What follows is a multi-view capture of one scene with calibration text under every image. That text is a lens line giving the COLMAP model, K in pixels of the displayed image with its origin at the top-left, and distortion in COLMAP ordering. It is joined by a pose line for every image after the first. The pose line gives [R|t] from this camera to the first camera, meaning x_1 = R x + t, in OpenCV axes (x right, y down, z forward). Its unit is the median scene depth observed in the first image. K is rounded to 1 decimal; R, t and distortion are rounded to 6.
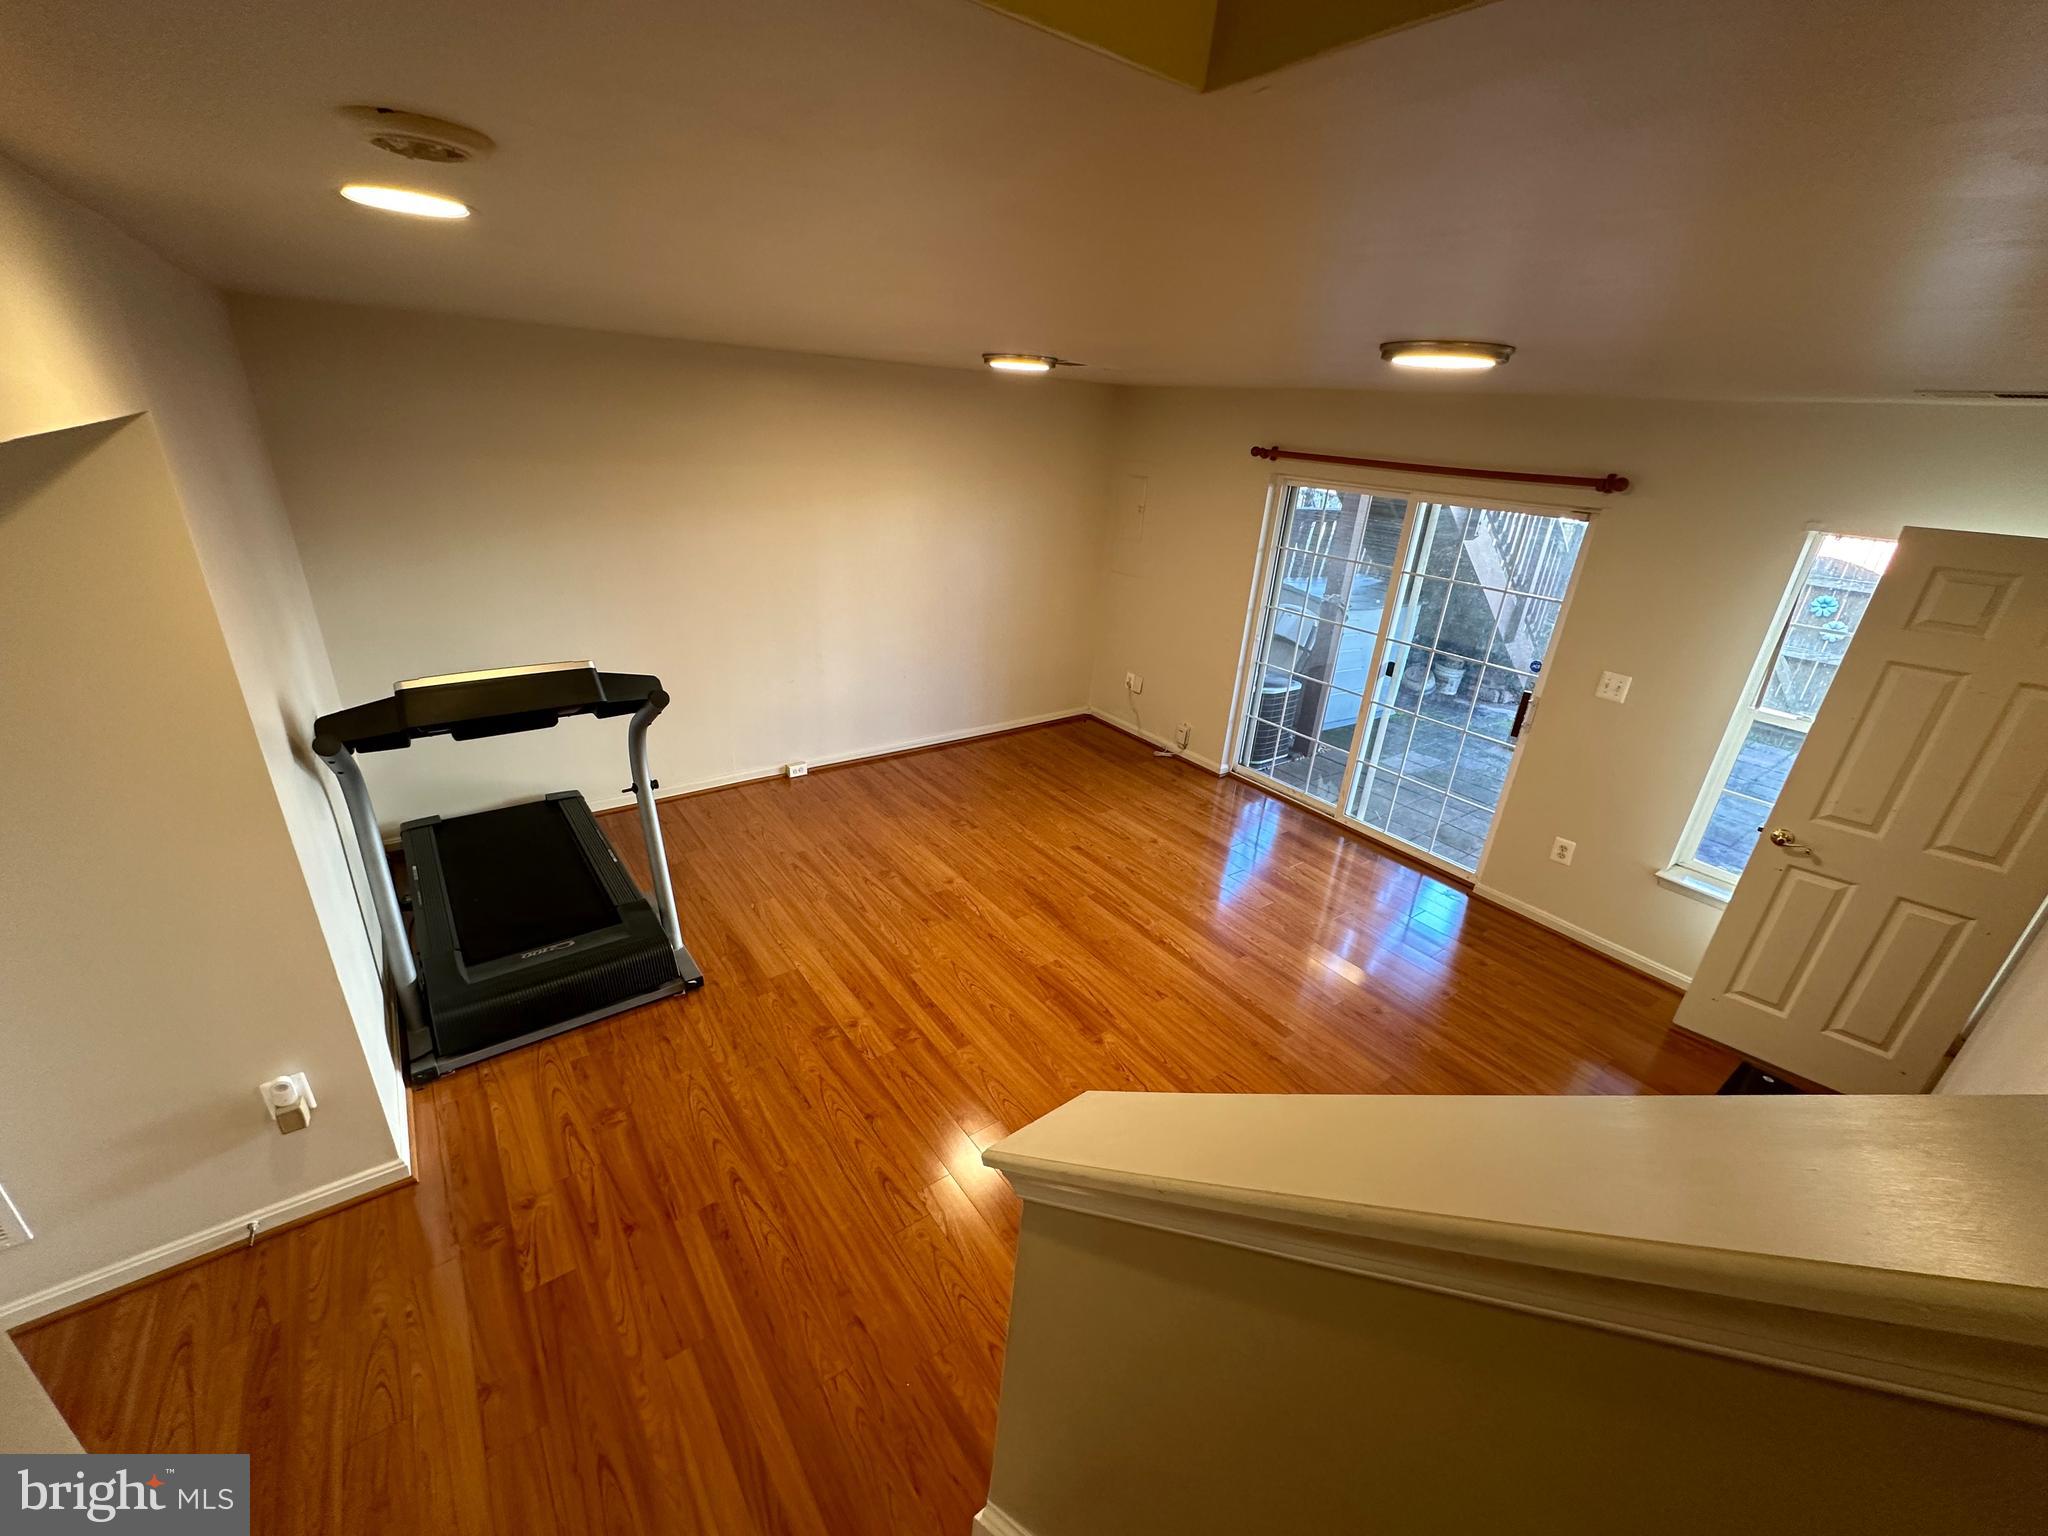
lens RADIAL K [[814.3, 0, 1022.3], [0, 814.3, 770.8], [0, 0, 1]] dist [-0.002222, 0.000349]
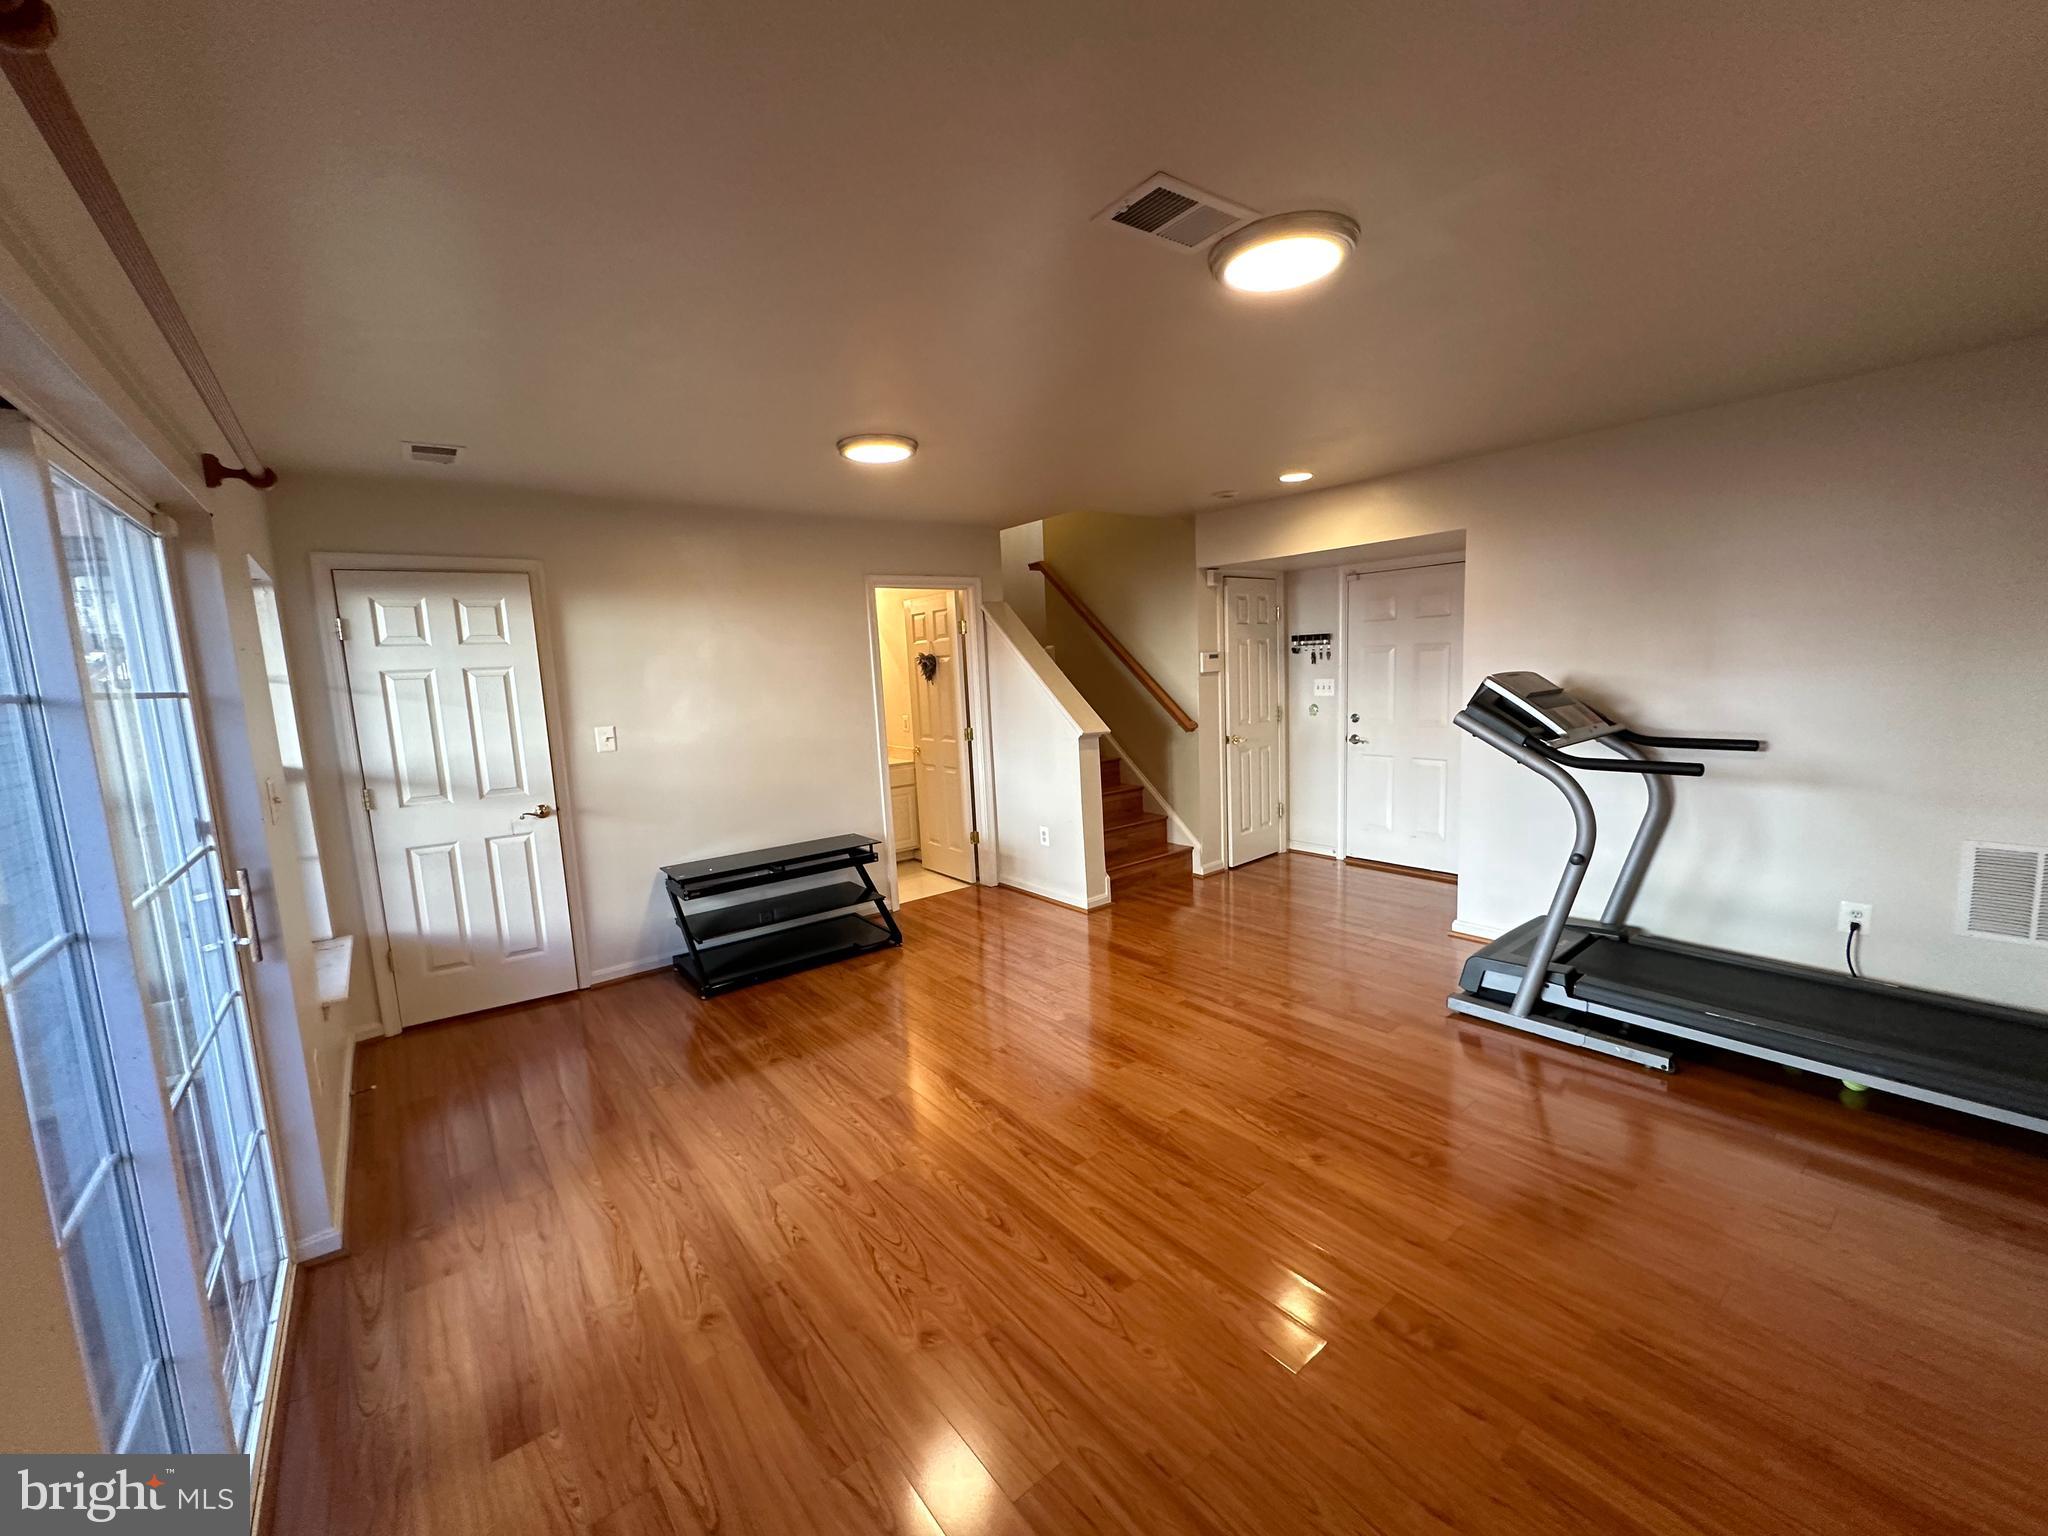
lens RADIAL K [[814.3, 0, 1022.3], [0, 814.3, 770.8], [0, 0, 1]] dist [-0.002222, 0.000349]
pose [[-0.999405, -0.011303, -0.032593, 0.151191], [-0.026474, 0.857044, 0.514563, -0.412740], [0.022117, 0.515119, -0.856833, 1.374113]]
